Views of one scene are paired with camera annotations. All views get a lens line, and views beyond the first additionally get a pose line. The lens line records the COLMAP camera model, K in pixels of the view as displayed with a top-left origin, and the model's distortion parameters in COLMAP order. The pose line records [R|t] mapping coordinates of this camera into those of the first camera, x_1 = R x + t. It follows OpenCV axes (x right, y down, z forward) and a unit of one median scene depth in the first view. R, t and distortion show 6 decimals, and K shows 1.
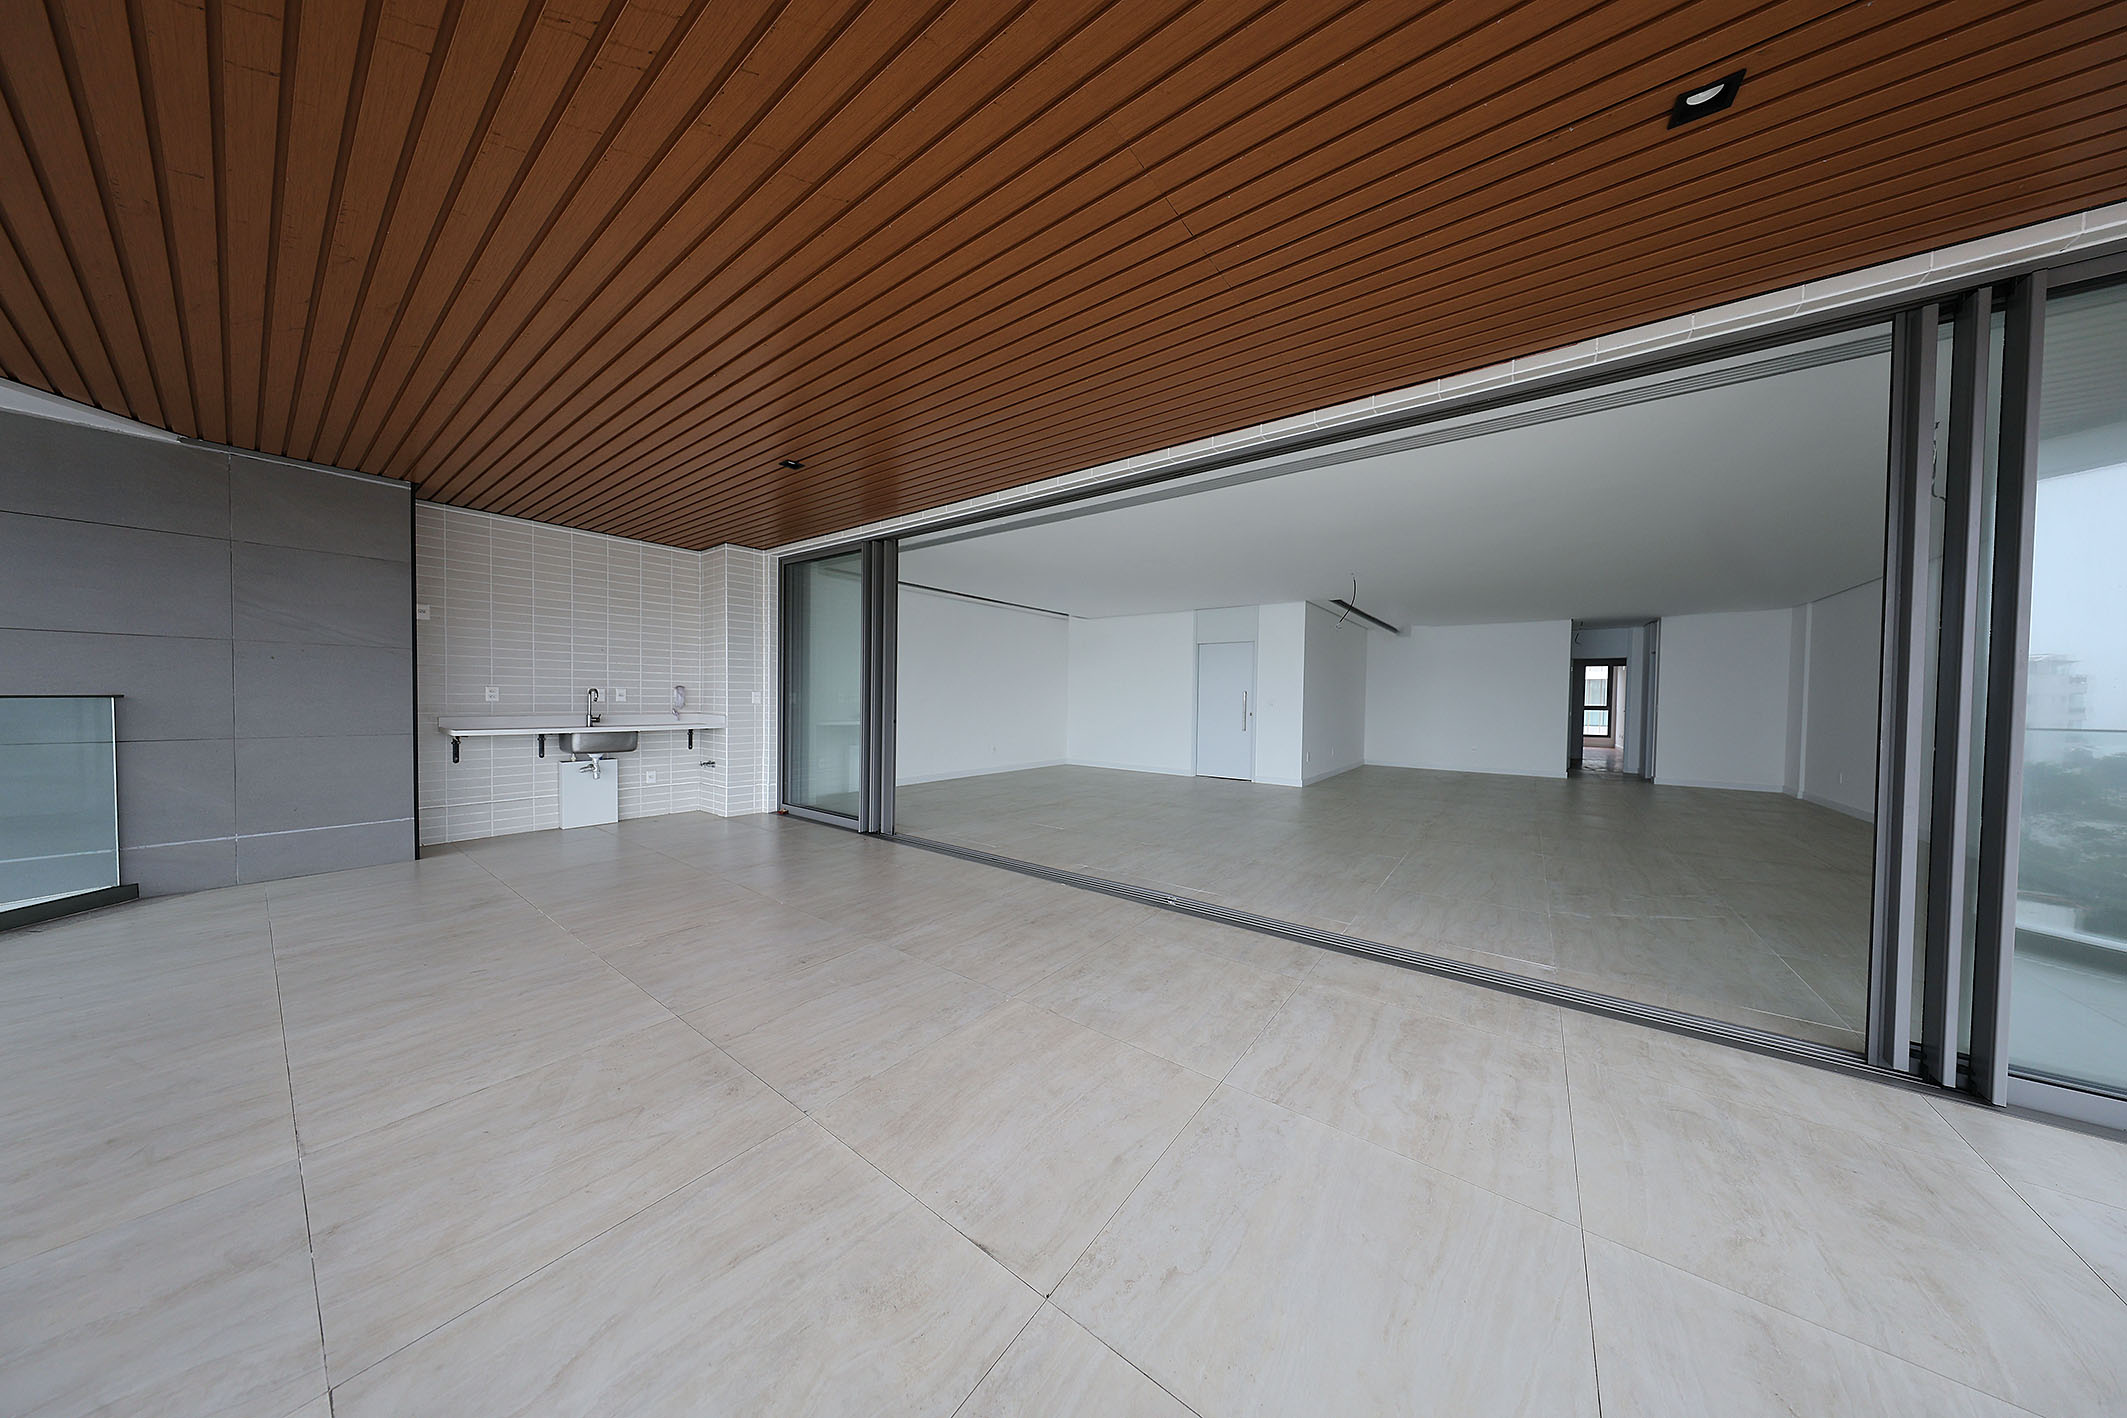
lens RADIAL K [[616.3, 0, 1061.7], [0, 616.3, 707.9], [0, 0, 1]] dist [-0.000759, 0.000050]
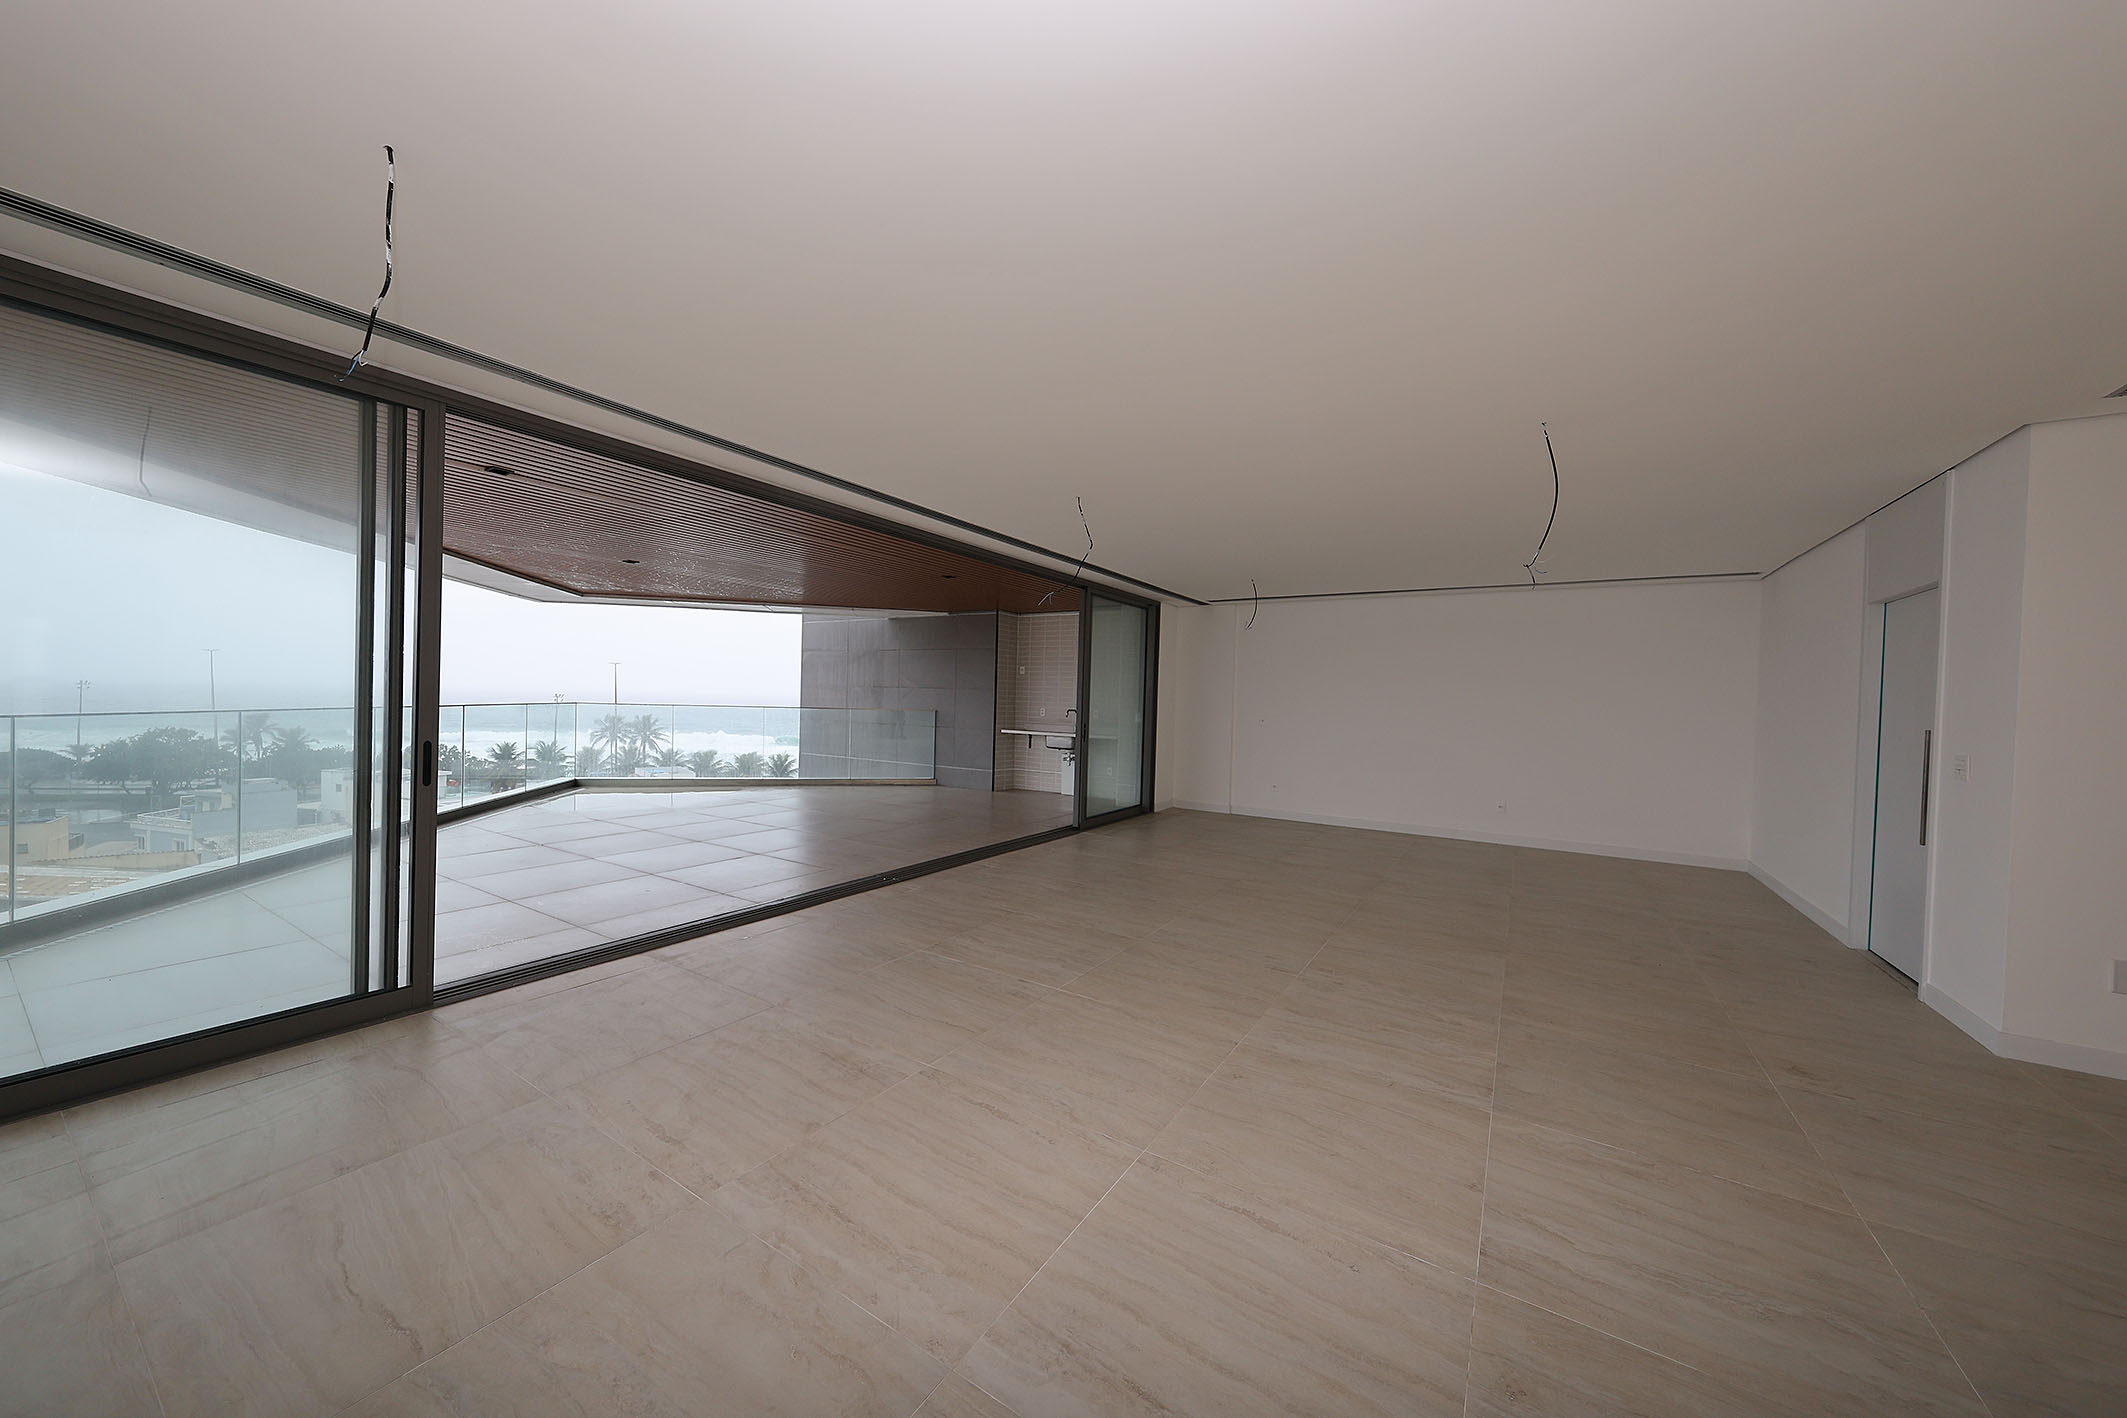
lens RADIAL K [[731.9, 0, 1060.0], [0, 731.9, 709.0], [0, 0, 1]] dist [0.003398, 0.000680]
pose [[0.069940, 0.001065, -0.997551, 1.042987], [-0.046542, 0.998914, -0.002197, -0.025514], [0.996465, 0.046582, 0.069914, 0.767185]]
